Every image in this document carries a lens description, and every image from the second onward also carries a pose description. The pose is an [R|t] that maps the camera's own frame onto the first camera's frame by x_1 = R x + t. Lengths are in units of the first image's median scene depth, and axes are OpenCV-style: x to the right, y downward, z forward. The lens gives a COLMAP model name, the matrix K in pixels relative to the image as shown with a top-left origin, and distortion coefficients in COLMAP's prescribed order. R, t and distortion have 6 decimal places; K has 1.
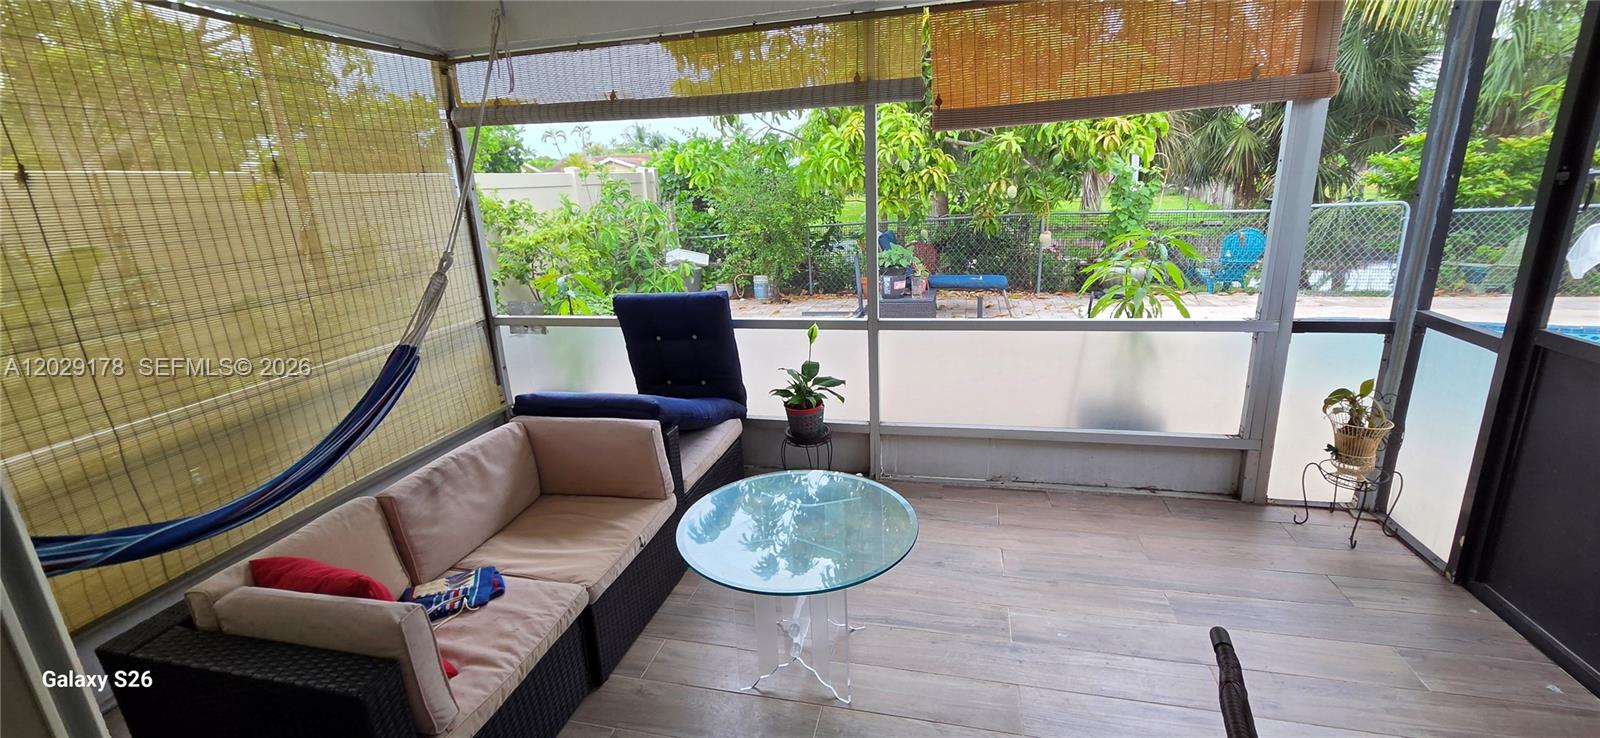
lens RADIAL K [[654.2, 0, 801.8], [0, 654.2, 360.9], [0, 0, 1]] dist [0.000096, 0.000120]
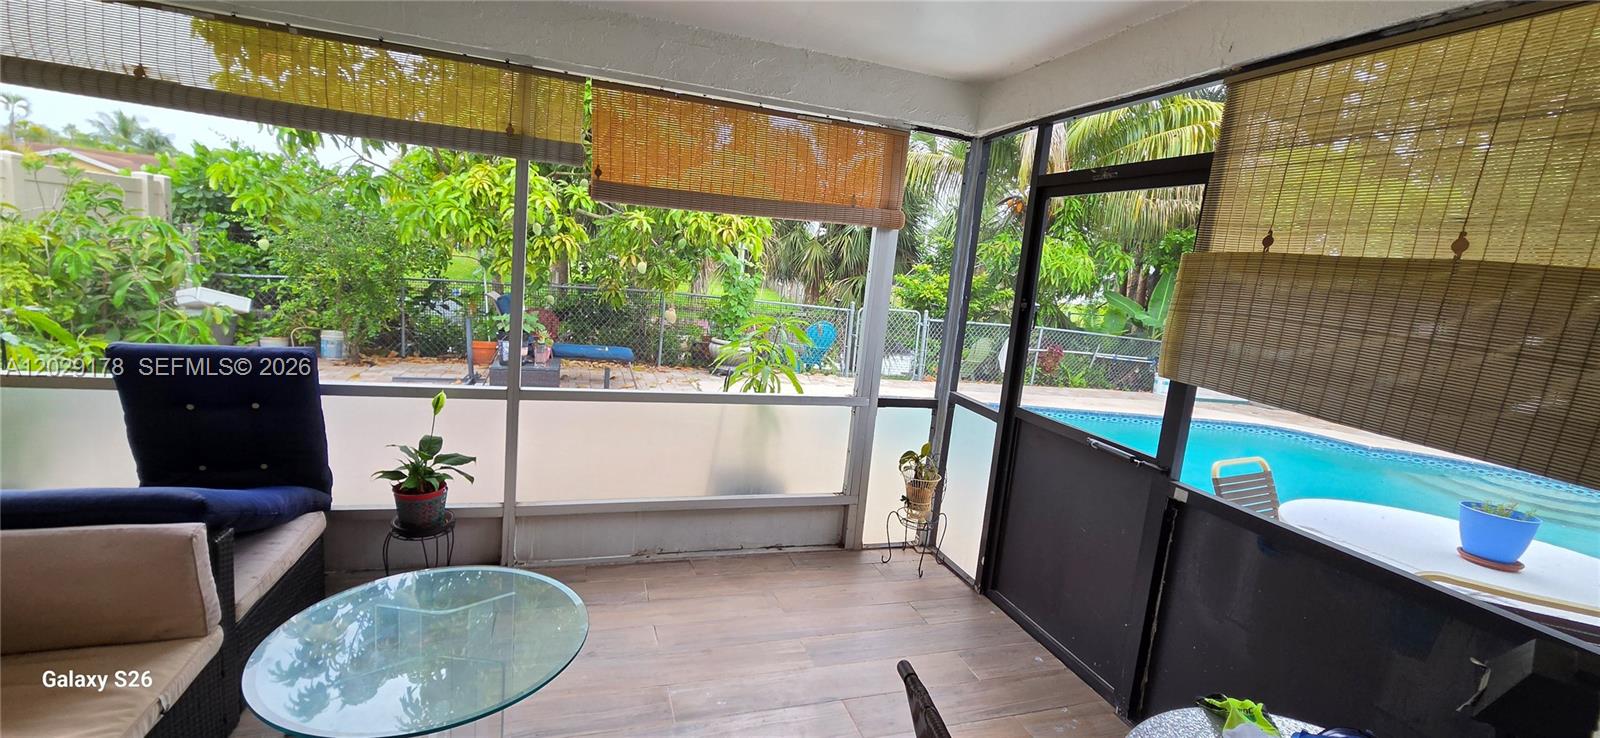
lens RADIAL K [[654.2, 0, 801.8], [0, 654.2, 360.9], [0, 0, 1]] dist [0.000096, 0.000120]
pose [[0.835912, 0.047369, 0.546815, -0.052513], [0.012342, 0.994395, -0.105009, -0.000901], [-0.548725, 0.094527, 0.830642, 0.023685]]
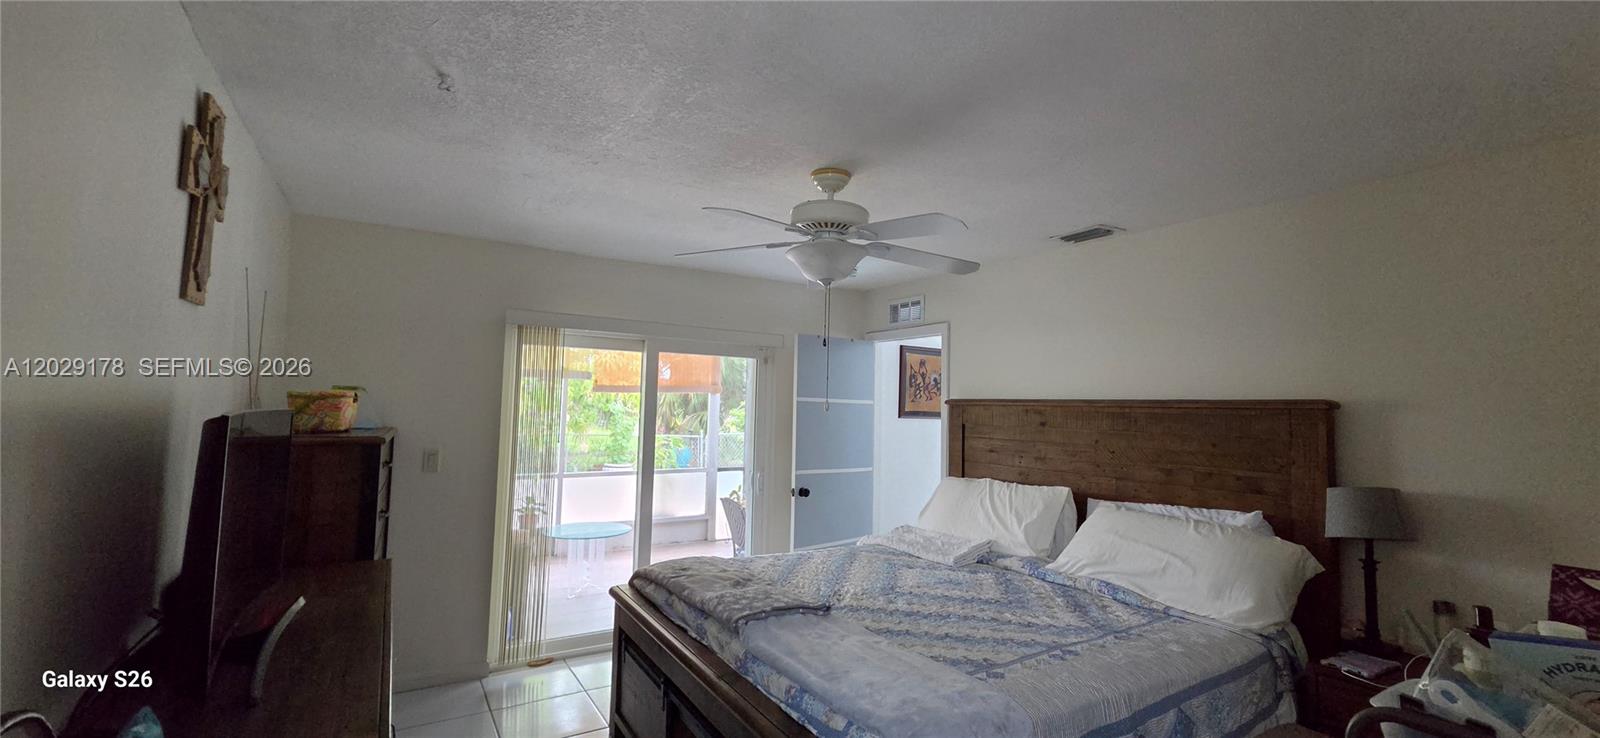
lens RADIAL K [[654.2, 0, 801.8], [0, 654.2, 360.9], [0, 0, 1]] dist [0.000096, 0.000120]
pose [[0.693107, 0.110221, 0.712358, -0.859362], [0.141023, 0.948410, -0.283956, 0.293190], [-0.706905, 0.297271, 0.641806, -0.976916]]
